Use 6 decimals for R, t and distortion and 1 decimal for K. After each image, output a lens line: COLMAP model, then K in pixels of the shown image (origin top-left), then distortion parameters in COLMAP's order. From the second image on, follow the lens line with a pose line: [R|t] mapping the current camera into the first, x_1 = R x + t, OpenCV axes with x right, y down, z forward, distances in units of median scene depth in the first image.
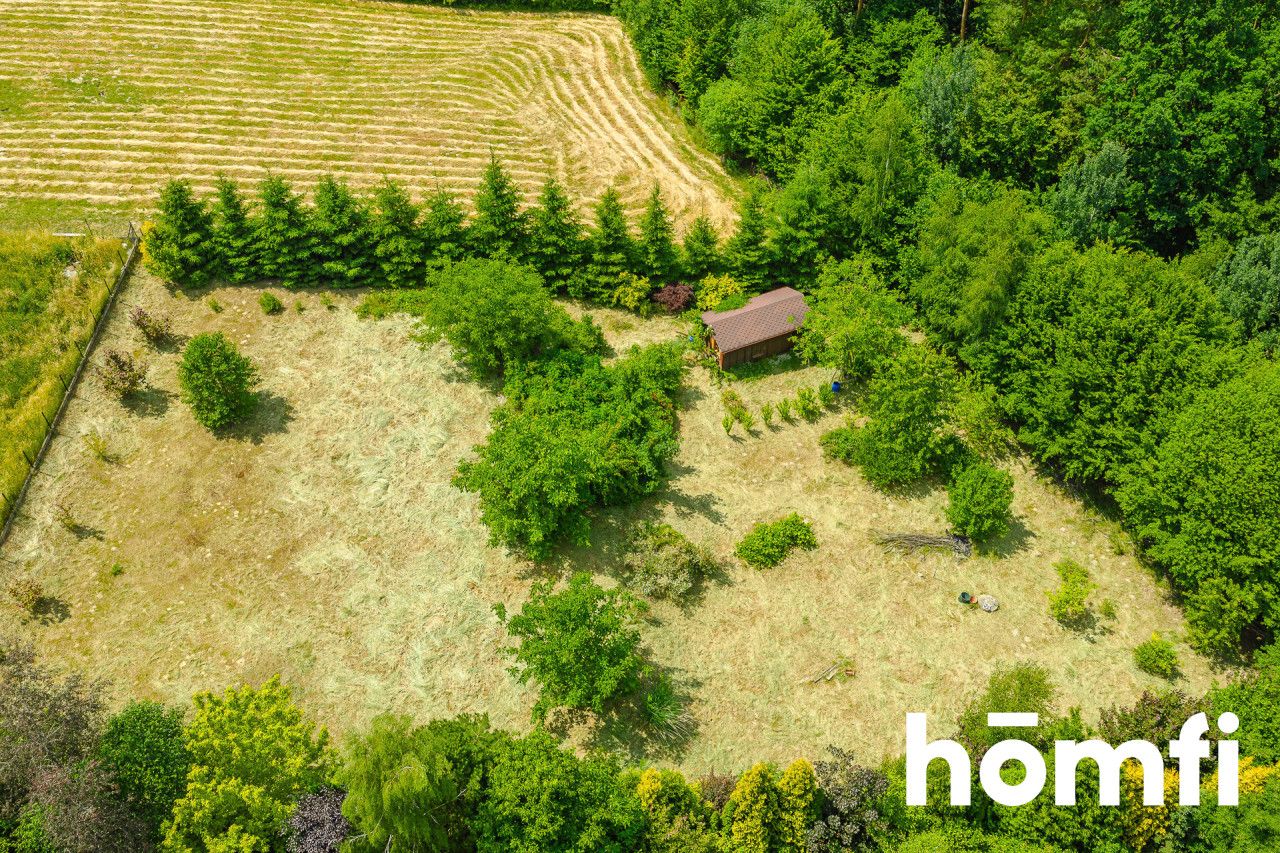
lens RADIAL K [[1053.1, 0, 645.2], [0, 1053.1, 427.3], [0, 0, 1]] dist [0.038055, -0.015701]
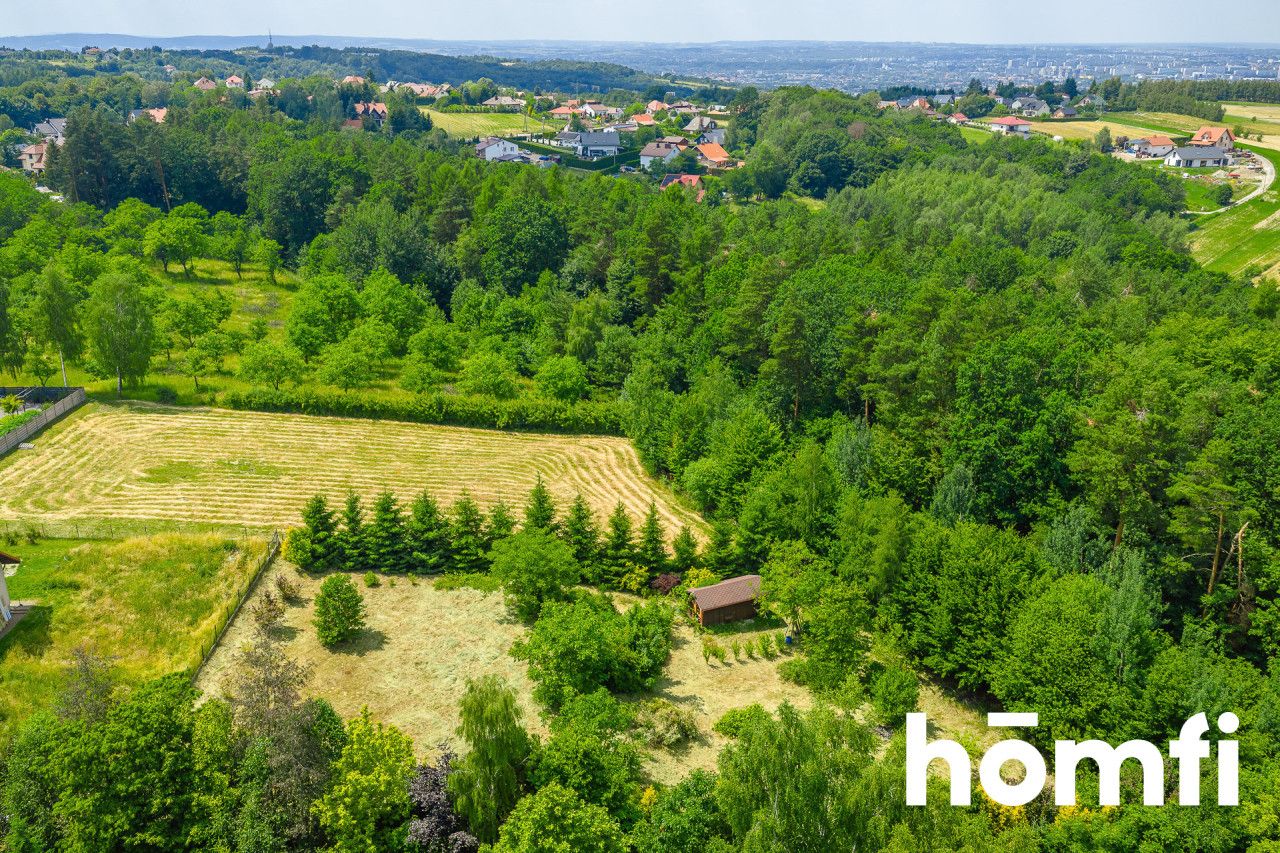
lens RADIAL K [[1053.1, 0, 644.9], [0, 1053.1, 424.7], [0, 0, 1]] dist [0.038055, -0.015701]
pose [[0.999999, -0.000852, 0.001367, -0.001828], [0.001388, 0.886690, -0.462363, 0.363838], [-0.000818, 0.462364, 0.886690, -0.330827]]
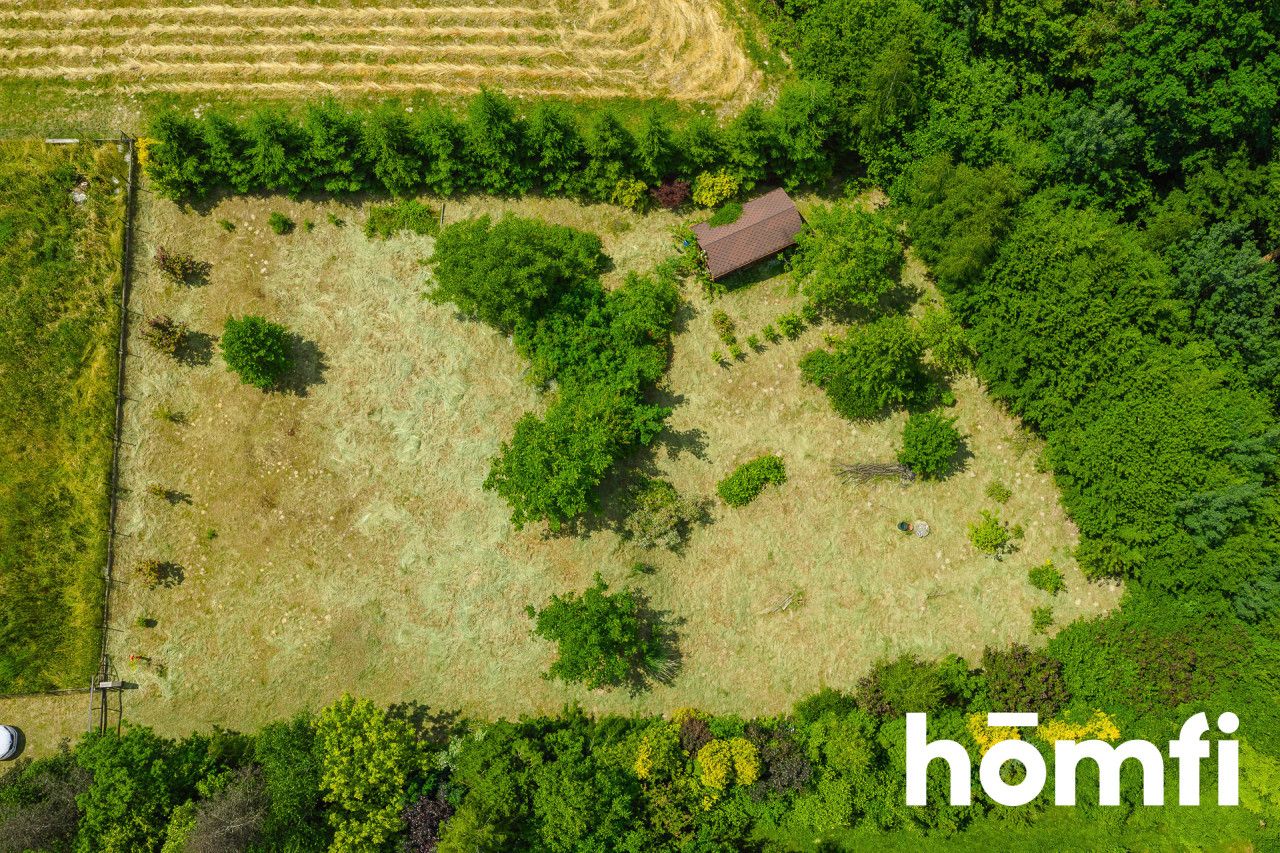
lens RADIAL K [[1053.1, 0, 644.4], [0, 1053.1, 430.0], [0, 0, 1]] dist [0.038055, -0.015701]
pose [[0.999998, 0.001990, 0.000408, 0.002553], [-0.001920, 0.860272, 0.509831, -0.507255], [0.000663, -0.509831, 0.860274, 0.006417]]
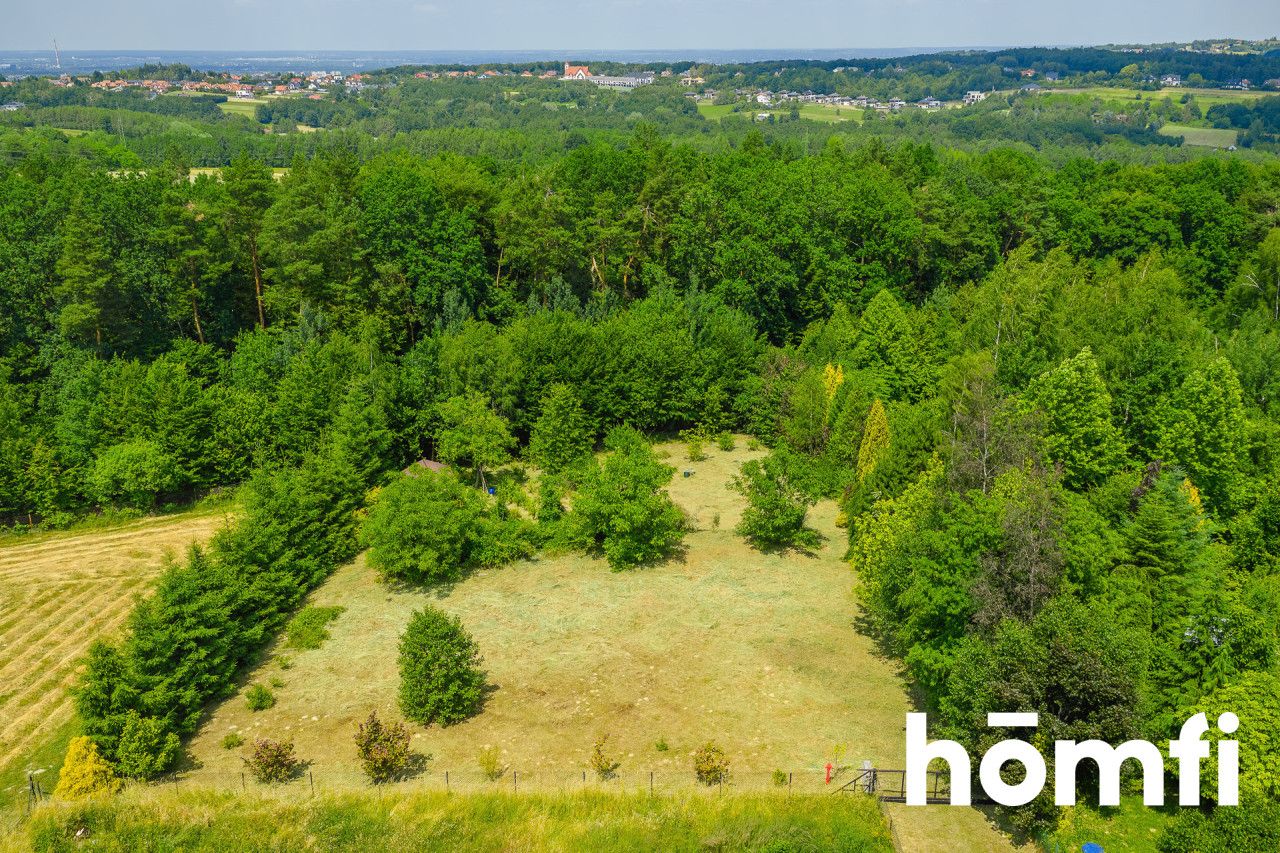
lens RADIAL K [[1053.1, 0, 647.2], [0, 1053.1, 420.4], [0, 0, 1]] dist [0.038055, -0.015701]
pose [[0.084663, -0.330340, 0.940057, -1.085836], [0.737806, 0.654868, 0.163675, -0.182277], [-0.669682, 0.679723, 0.299170, 0.457954]]
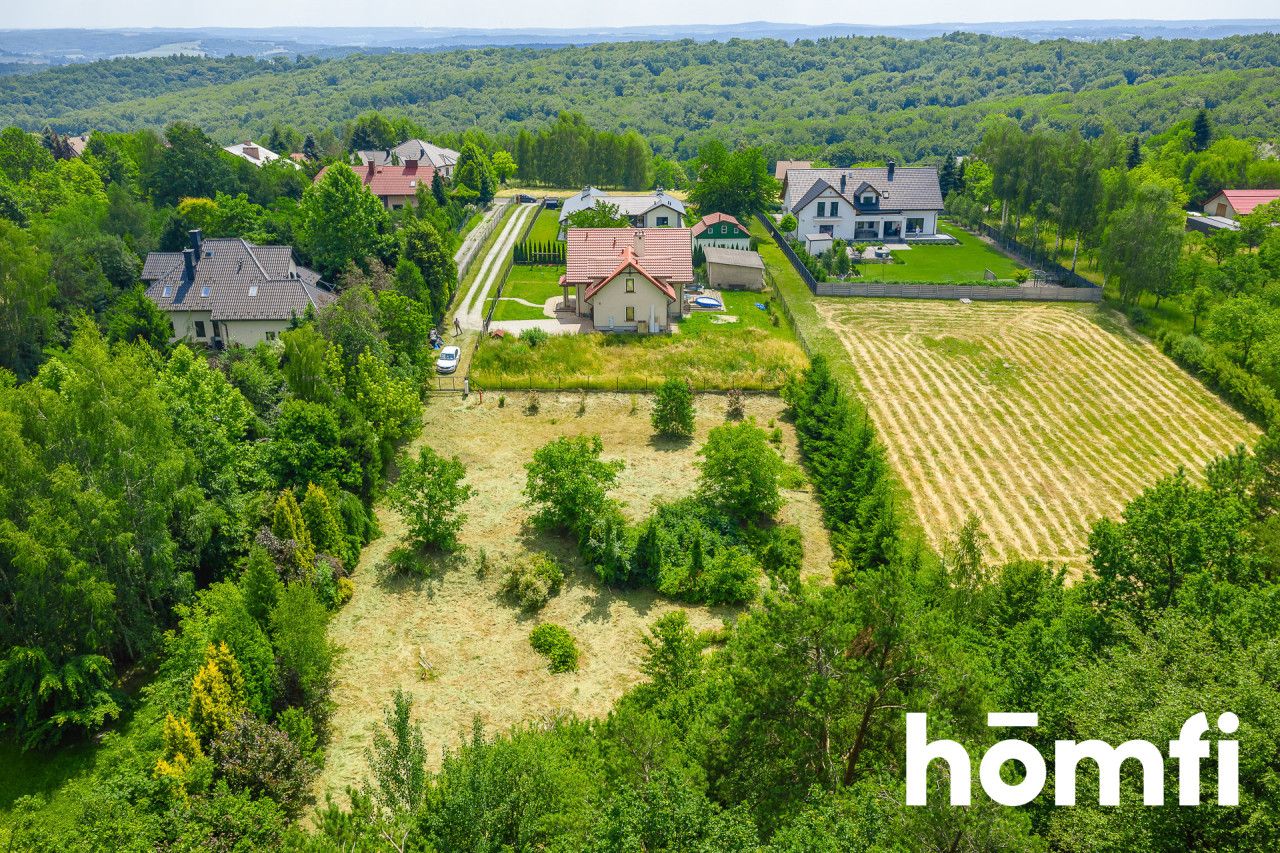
lens RADIAL K [[1053.1, 0, 638.8], [0, 1053.1, 428.4], [0, 0, 1]] dist [0.038055, -0.015701]
pose [[-0.038675, 0.349232, -0.936238, 1.055401], [-0.734434, 0.625389, 0.263619, -0.390134], [0.677577, 0.697801, 0.232301, 0.578778]]
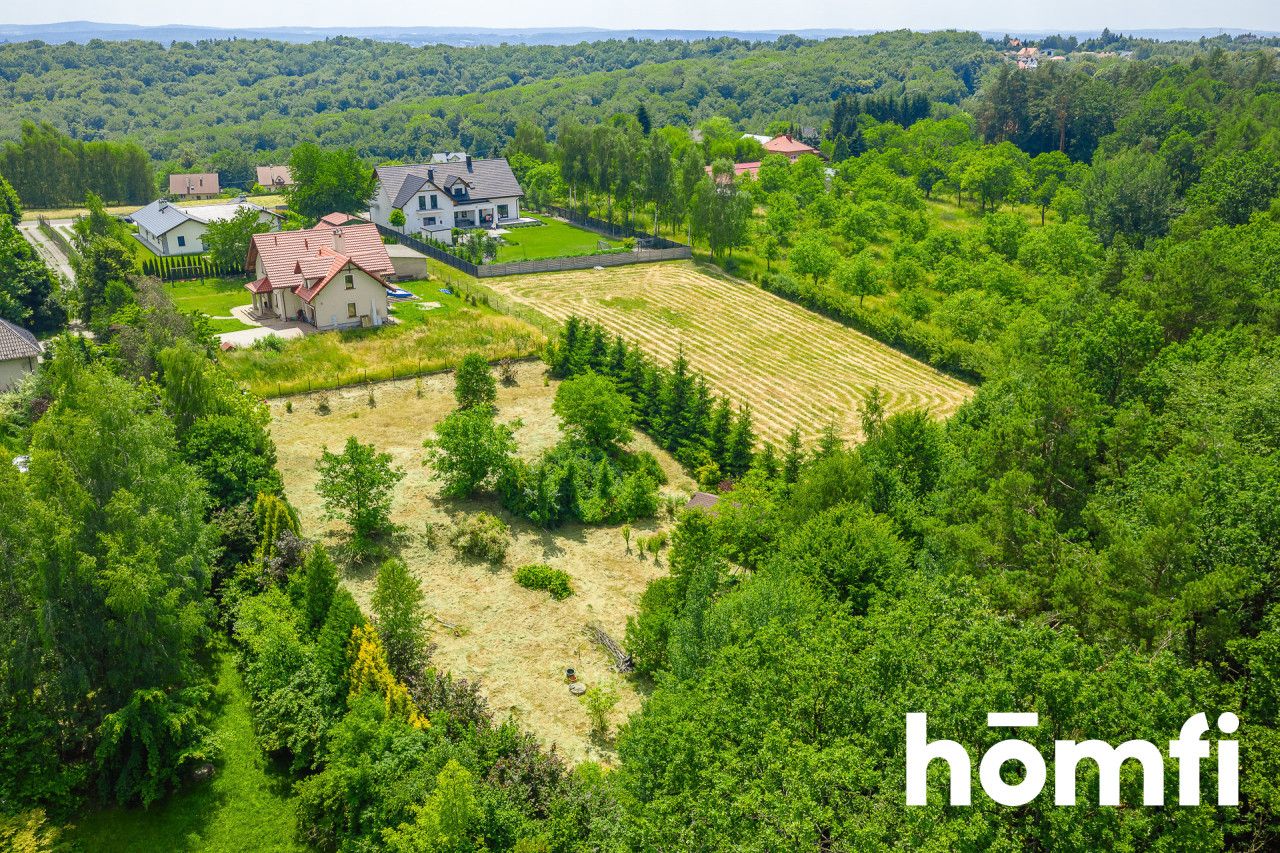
lens RADIAL K [[1053.1, 0, 637.8], [0, 1053.1, 436.8], [0, 0, 1]] dist [0.038055, -0.015701]
pose [[0.498469, 0.305976, -0.811115, 1.112956], [-0.637714, 0.763220, -0.103998, 0.032210], [0.587238, 0.569099, 0.575567, 0.193666]]
